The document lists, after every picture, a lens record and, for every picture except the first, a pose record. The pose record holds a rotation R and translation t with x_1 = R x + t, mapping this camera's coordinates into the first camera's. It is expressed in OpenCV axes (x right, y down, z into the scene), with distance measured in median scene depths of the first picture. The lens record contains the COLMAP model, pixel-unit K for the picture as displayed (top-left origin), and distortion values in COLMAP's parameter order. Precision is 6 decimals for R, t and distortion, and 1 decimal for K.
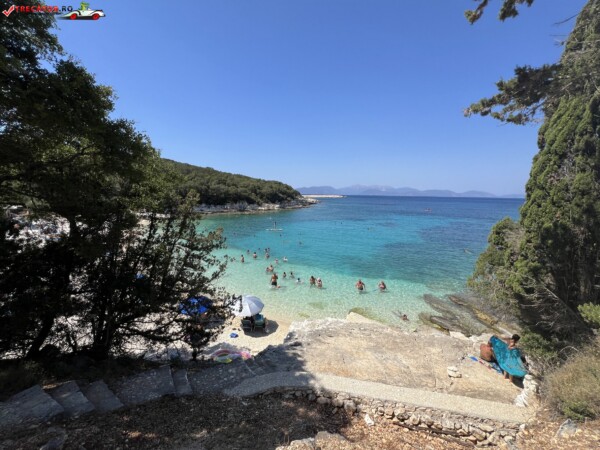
lens RADIAL K [[242.6, 0, 300.2], [0, 242.6, 223.7], [0, 0, 1]] dist [0.001046, -0.000581]
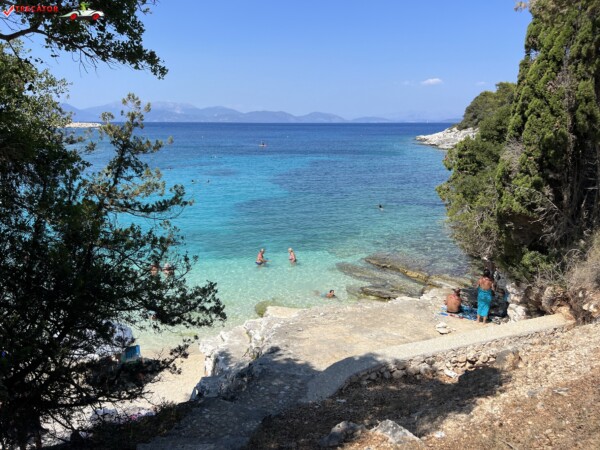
lens RADIAL K [[459.2, 0, 296.8], [0, 459.2, 222.2], [0, 0, 1]] dist [0.058494, -0.061962]
pose [[0.836807, -0.135811, 0.530386, -0.808153], [0.084553, 0.989180, 0.119887, 0.038895], [-0.540930, -0.055476, 0.839236, -0.035667]]
